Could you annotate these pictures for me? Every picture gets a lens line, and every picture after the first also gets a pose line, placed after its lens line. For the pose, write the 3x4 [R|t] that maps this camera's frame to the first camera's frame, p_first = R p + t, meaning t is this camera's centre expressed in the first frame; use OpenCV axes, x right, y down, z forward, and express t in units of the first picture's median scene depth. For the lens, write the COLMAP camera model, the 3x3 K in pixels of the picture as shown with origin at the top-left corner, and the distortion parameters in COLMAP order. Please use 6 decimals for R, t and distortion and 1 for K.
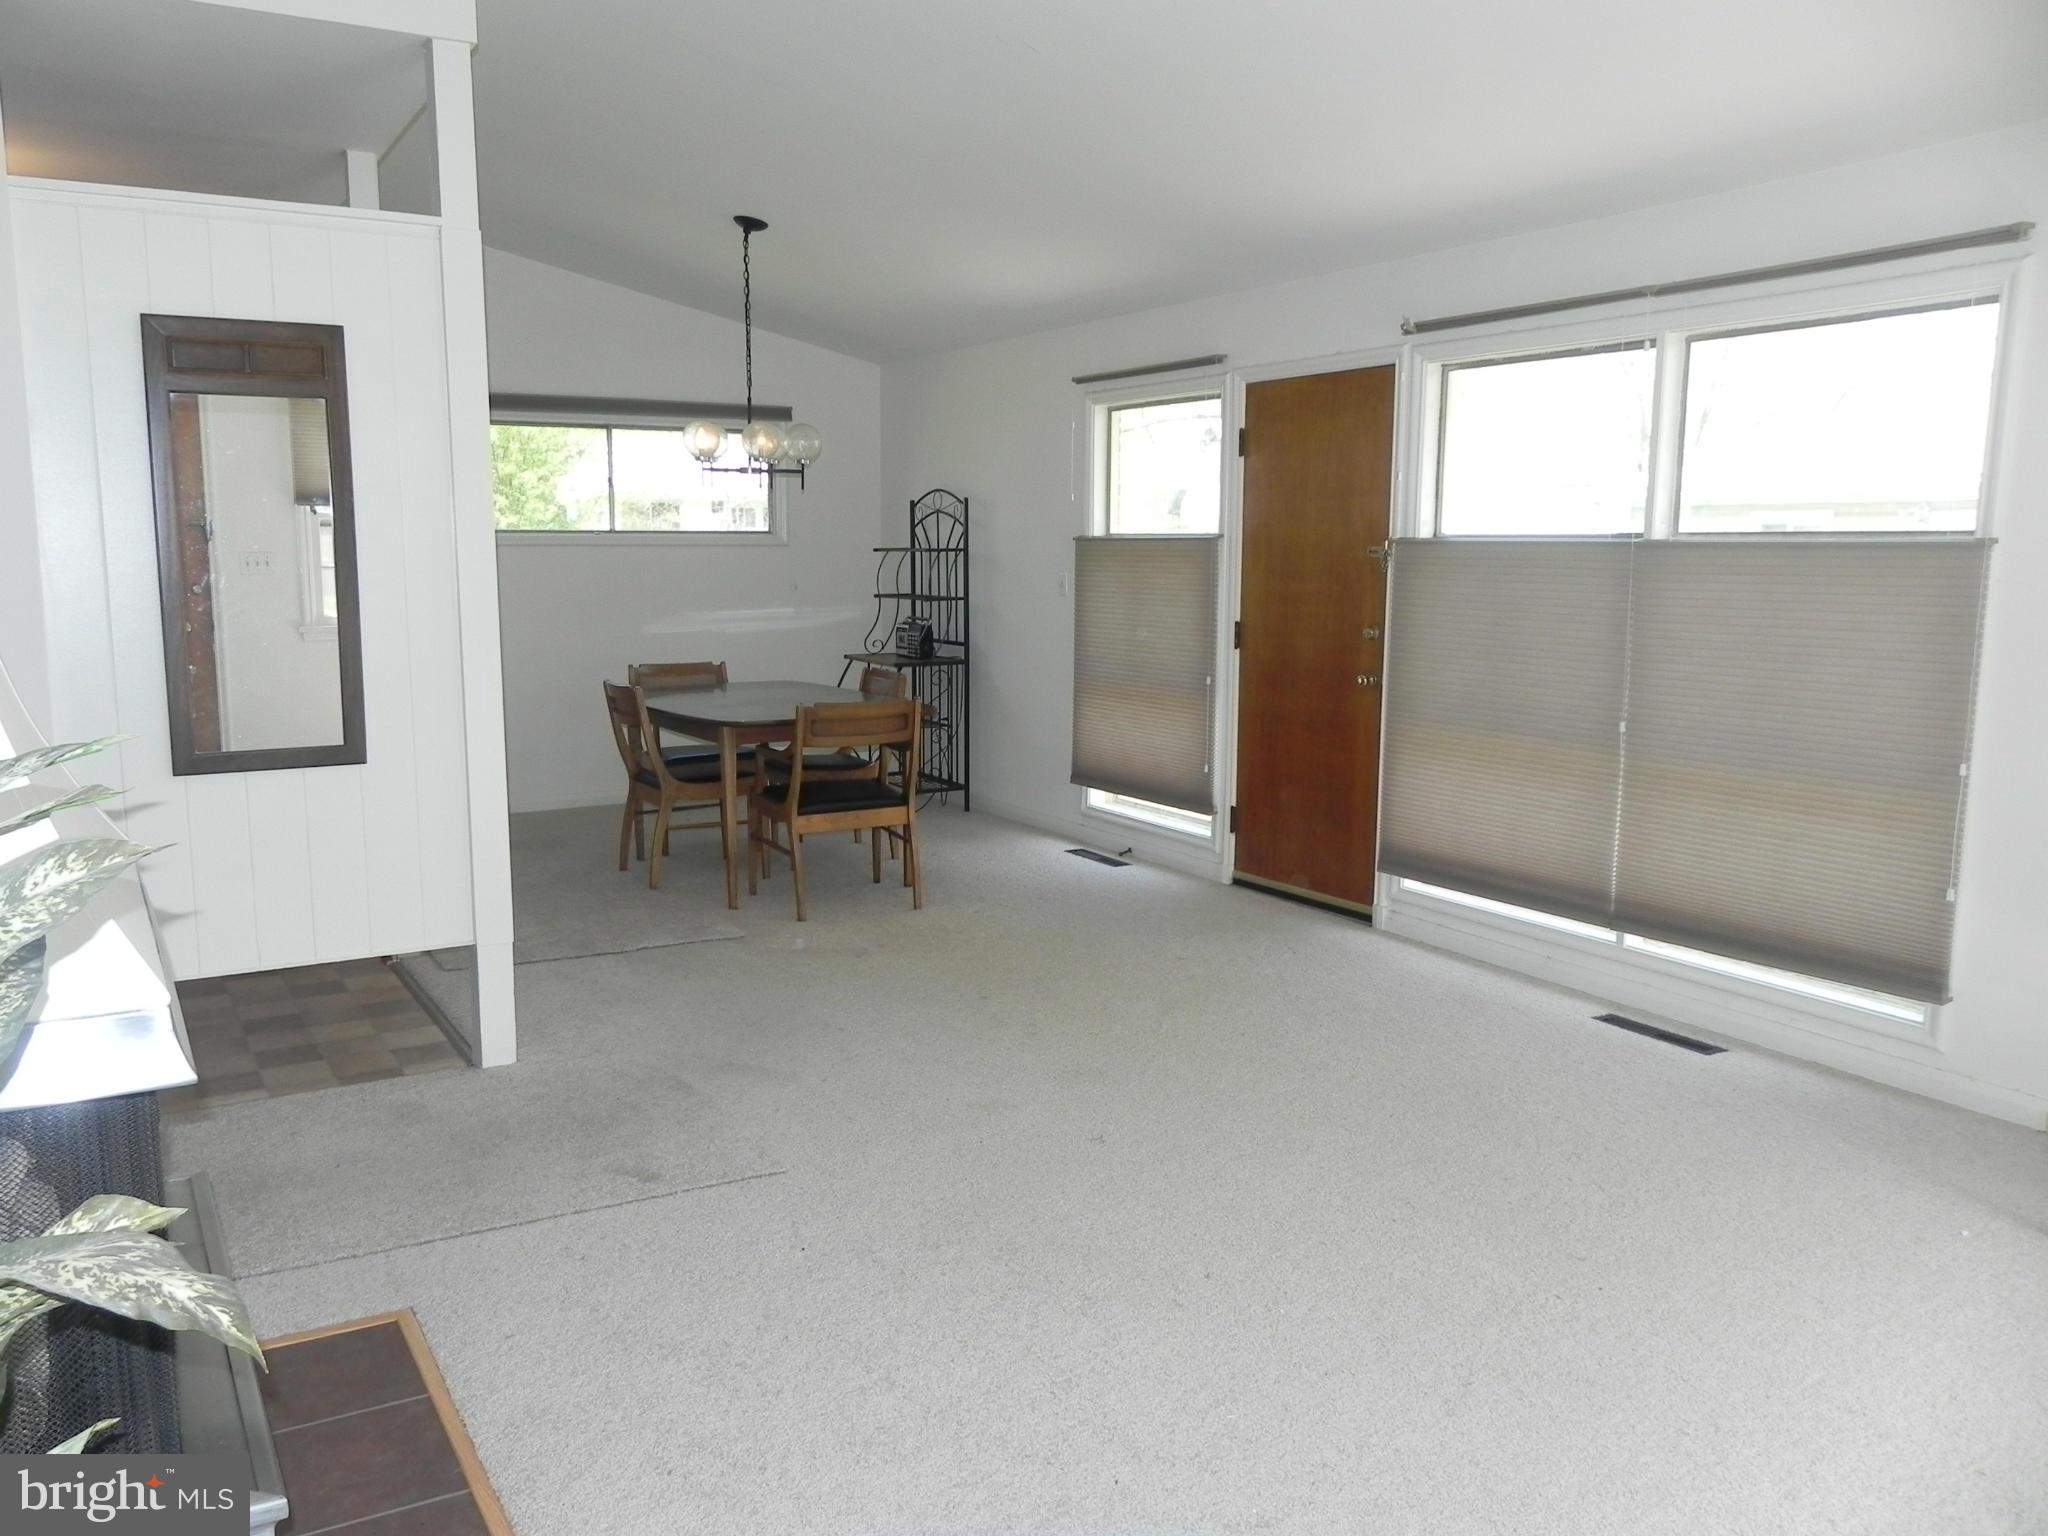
lens RADIAL K [[1606.2, 0, 1024.0], [0, 1606.2, 768.0], [0, 0, 1]] dist [0.009238, -0.029180]
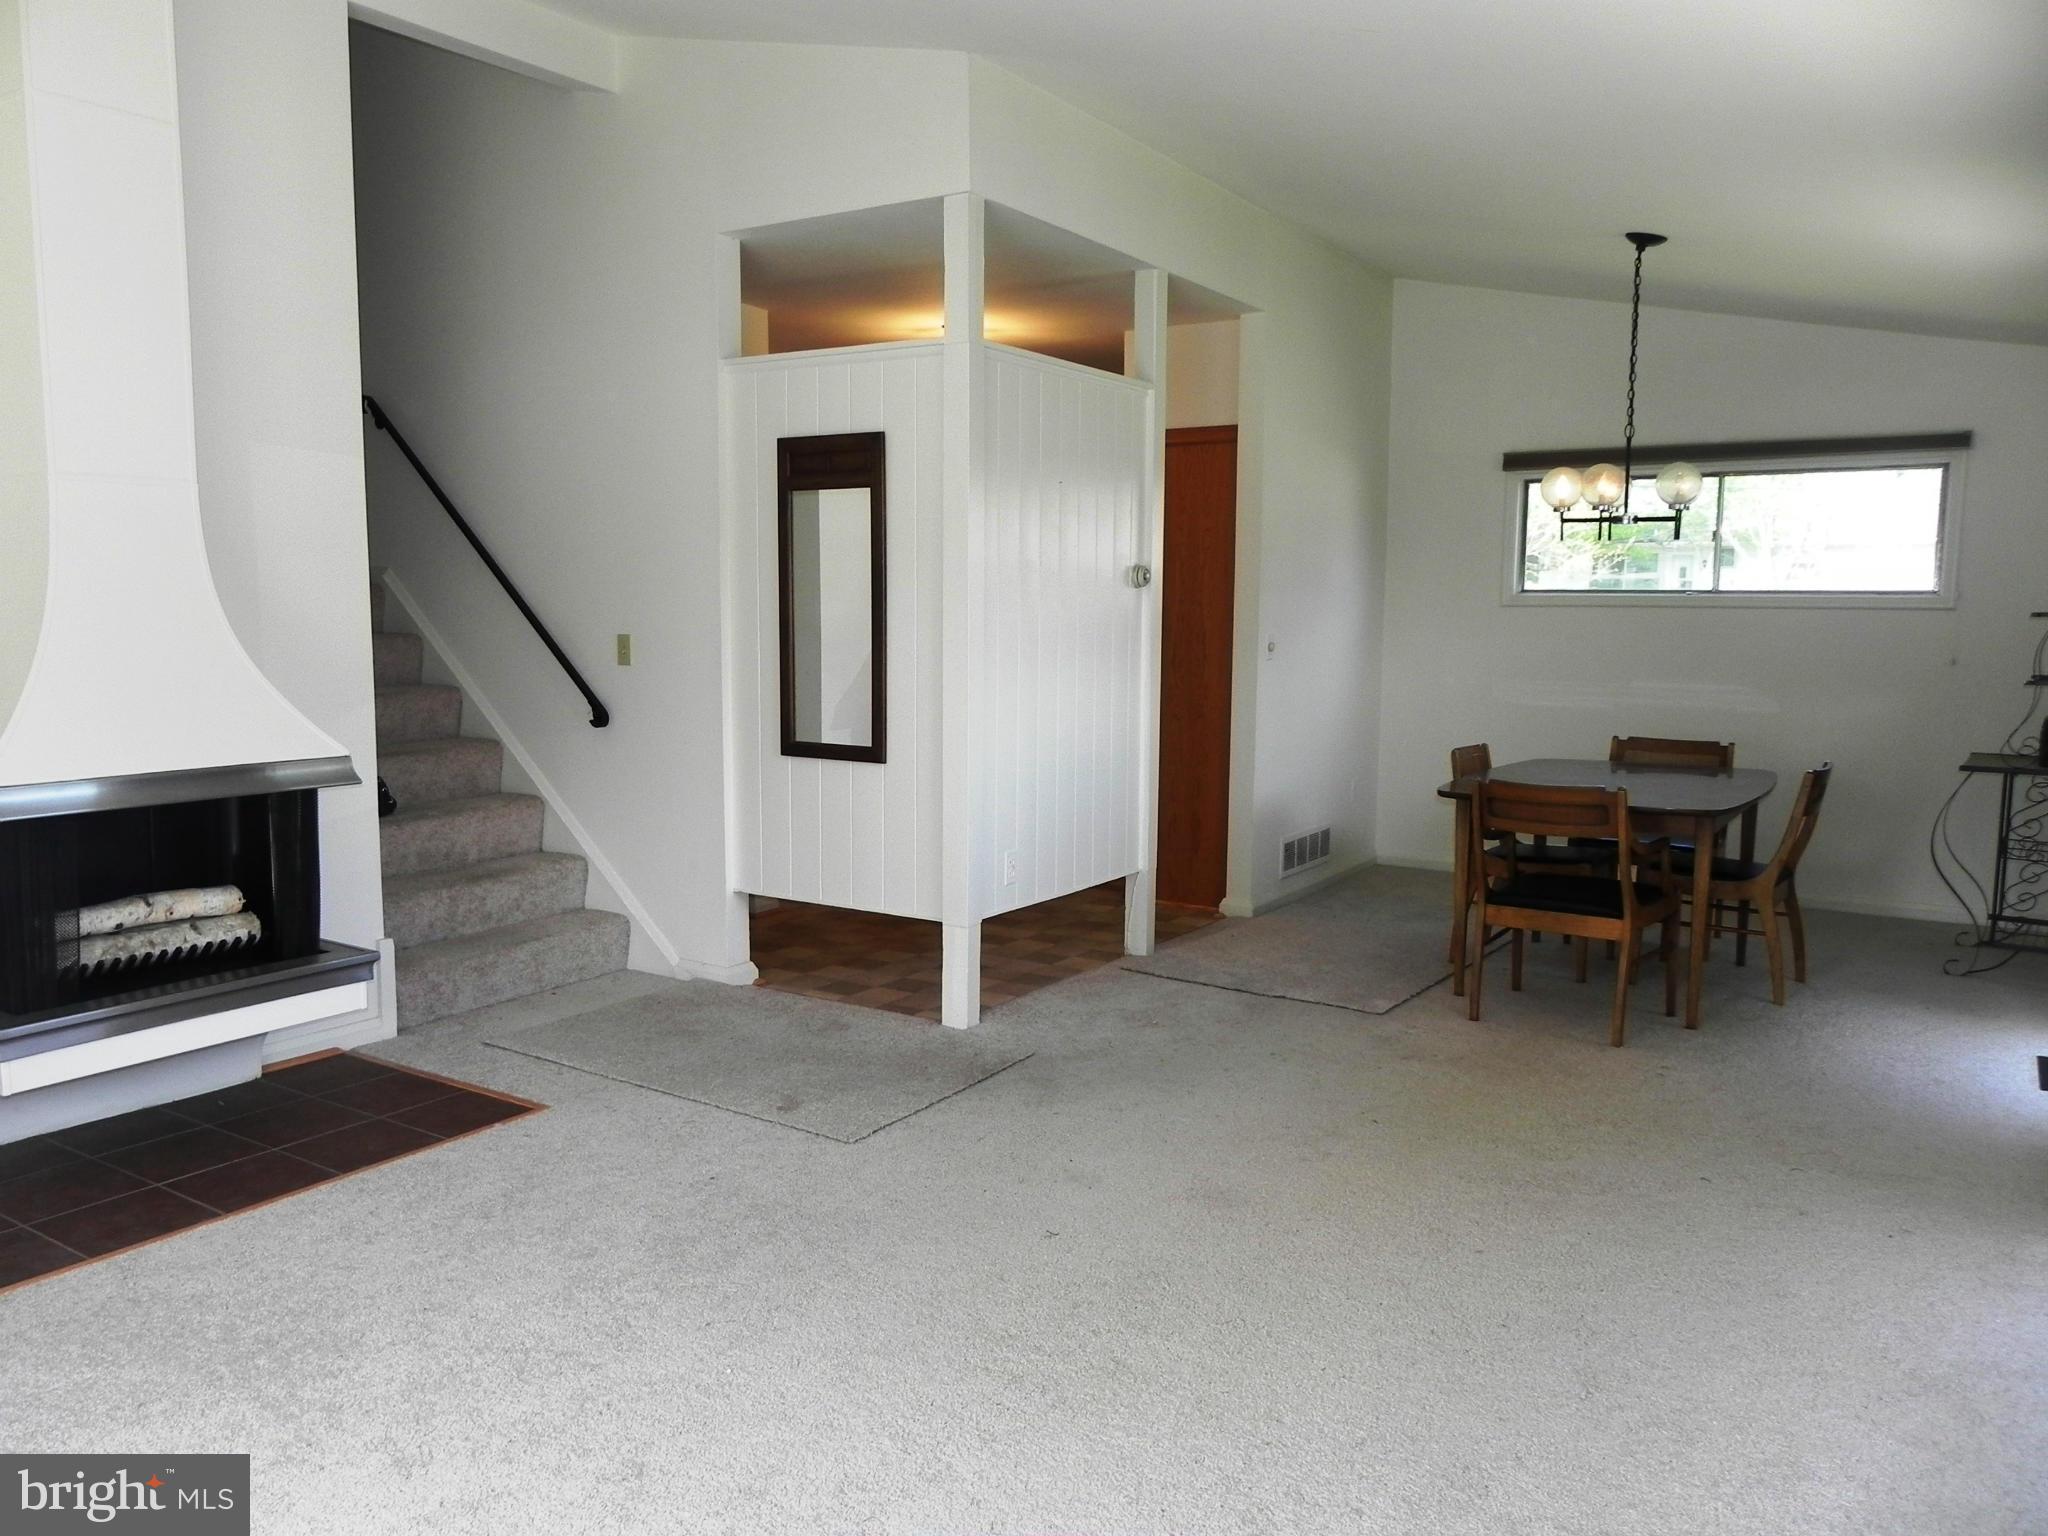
lens RADIAL K [[1654.0, 0, 1024.0], [0, 1654.0, 768.0], [0, 0, 1]] dist [0.041434, -0.003083]
pose [[0.409013, 0.093735, -0.907702, 0.658158], [-0.136502, 0.989803, 0.040705, -0.053173], [0.902261, 0.107254, 0.417637, 0.415898]]
